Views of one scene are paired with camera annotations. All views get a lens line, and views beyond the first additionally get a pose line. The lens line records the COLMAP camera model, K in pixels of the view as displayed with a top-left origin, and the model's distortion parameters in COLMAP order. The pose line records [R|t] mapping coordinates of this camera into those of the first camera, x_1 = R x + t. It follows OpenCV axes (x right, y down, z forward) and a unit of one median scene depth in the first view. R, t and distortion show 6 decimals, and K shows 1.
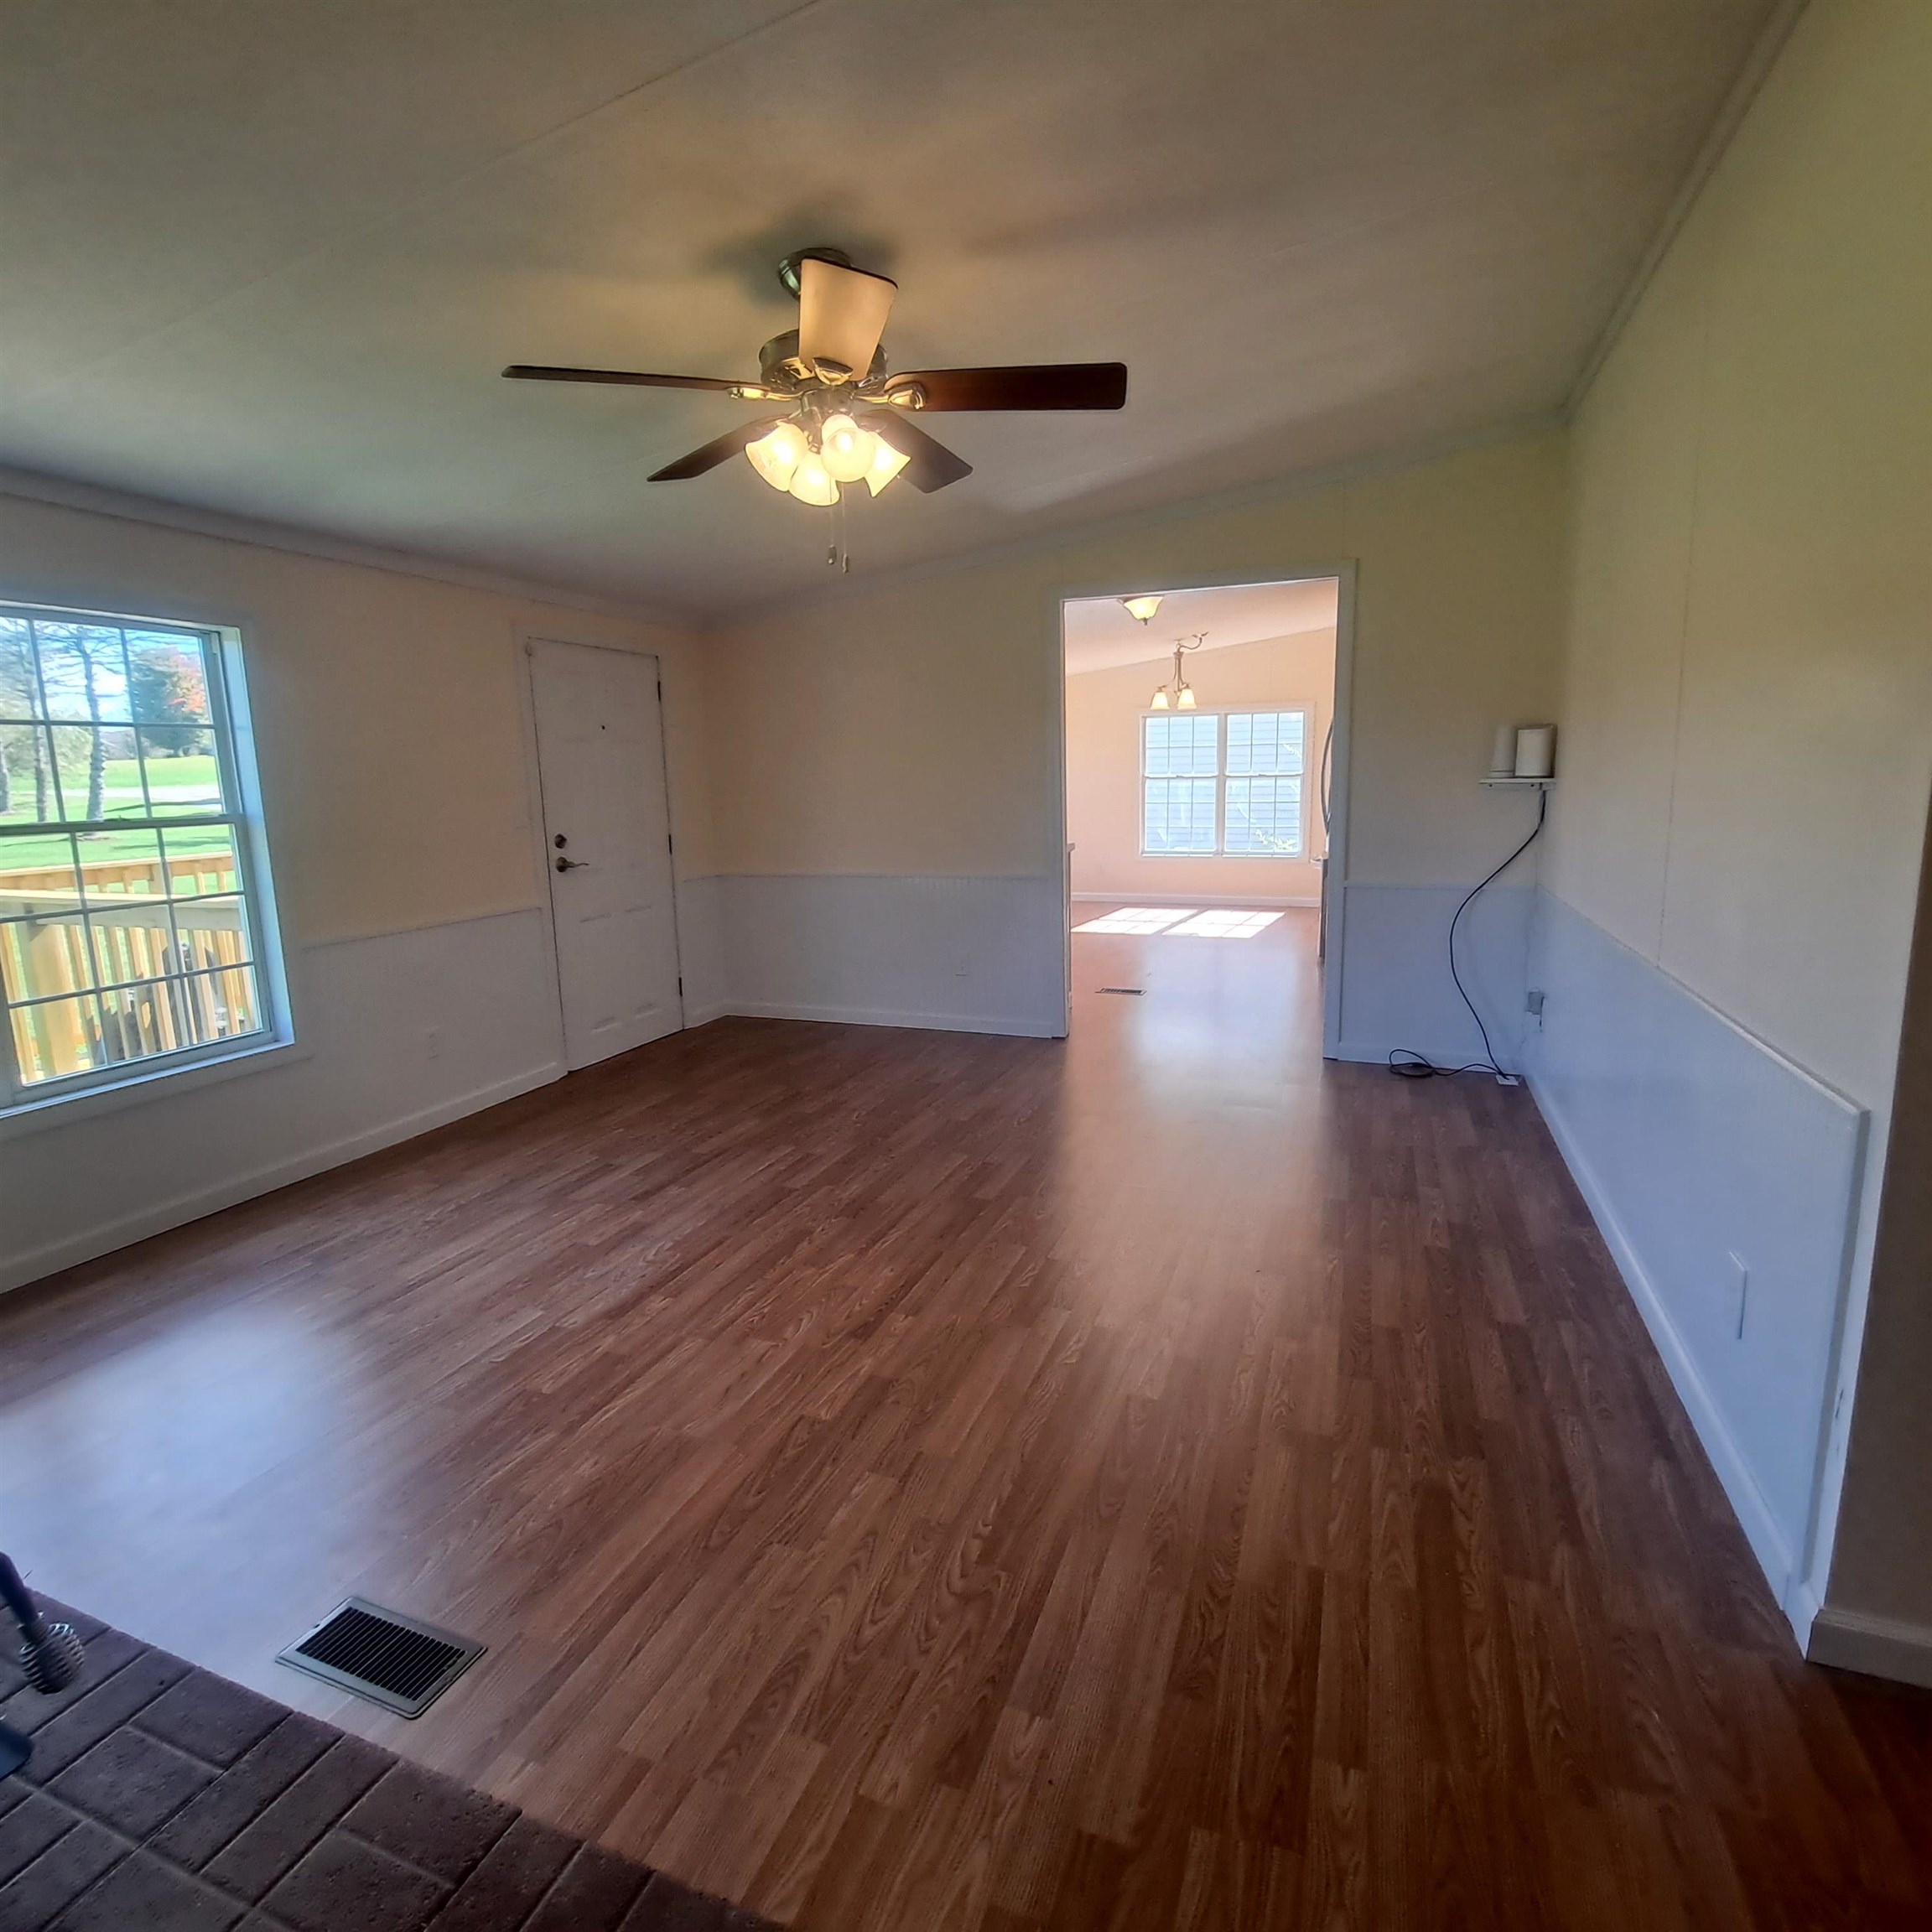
lens RADIAL K [[1039.6, 0, 950.4], [0, 1039.6, 959.7], [0, 0, 1]] dist [0.000888, -0.001564]
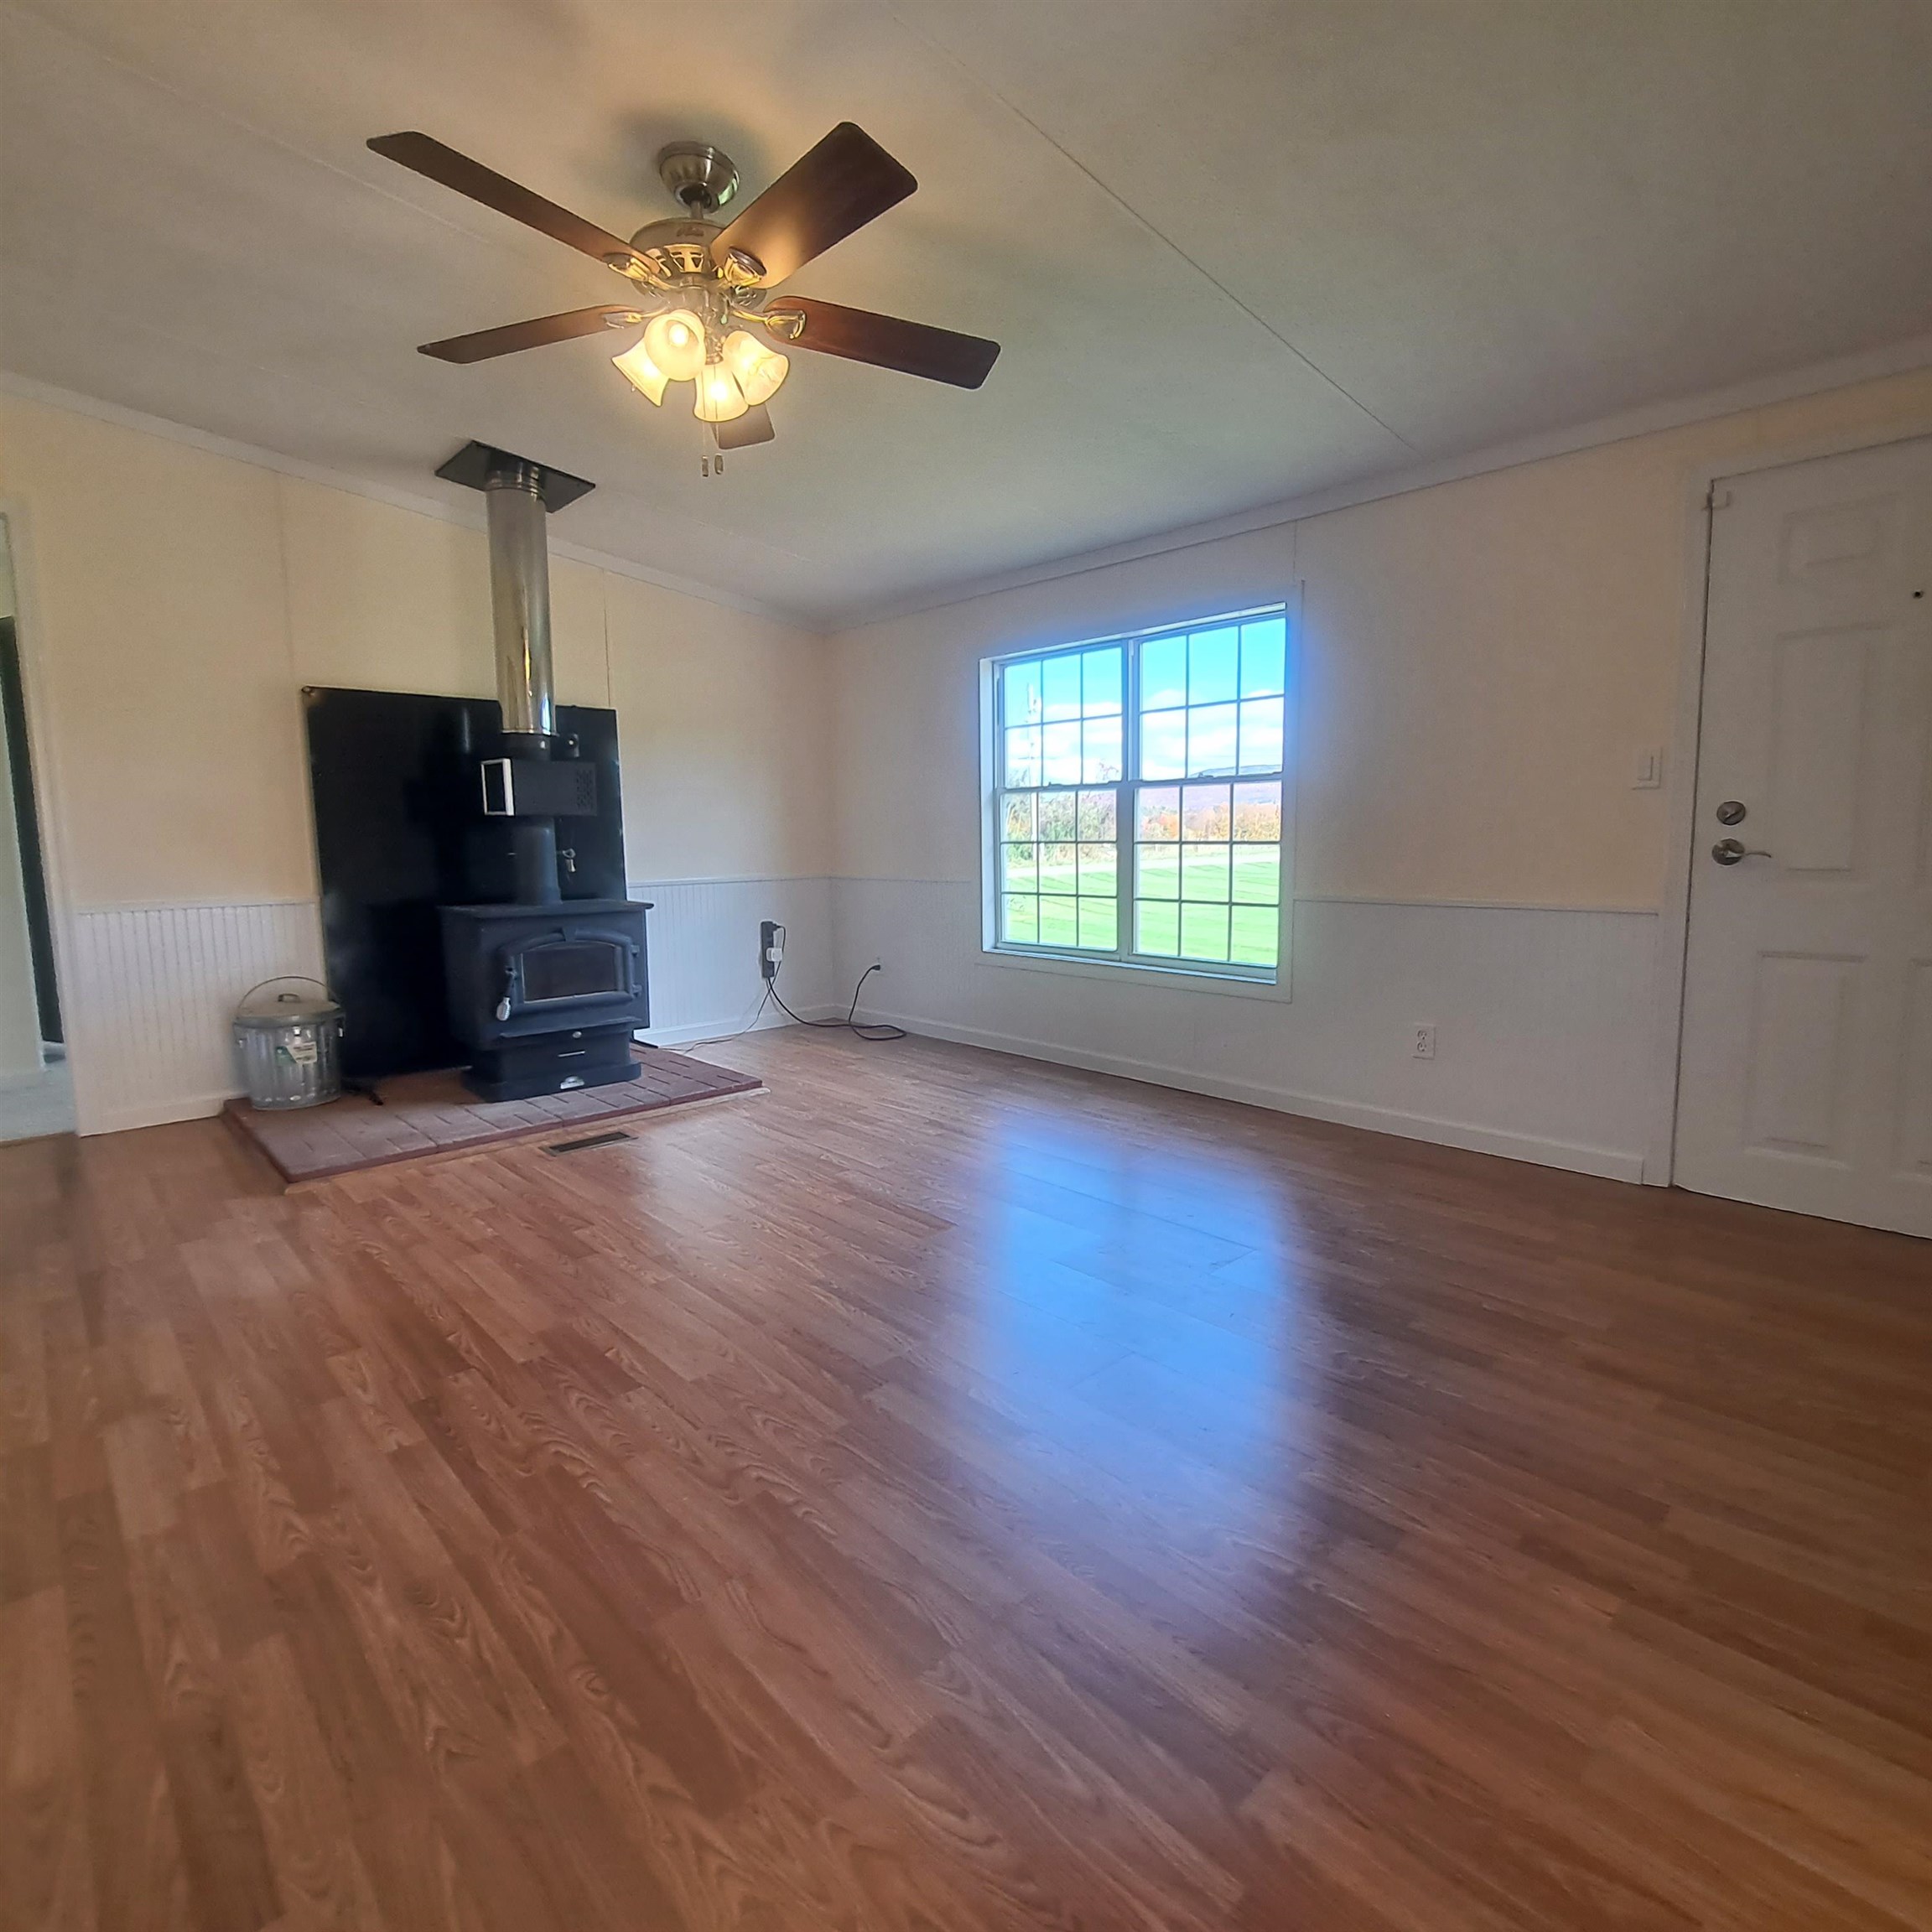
lens RADIAL K [[1039.6, 0, 977.9], [0, 1039.6, 952.6], [0, 0, 1]] dist [0.000888, -0.001564]
pose [[-0.419470, 0.129189, -0.898530, 0.772787], [-0.136207, 0.969659, 0.203002, -0.213229], [0.897492, 0.207539, -0.389146, 1.868625]]
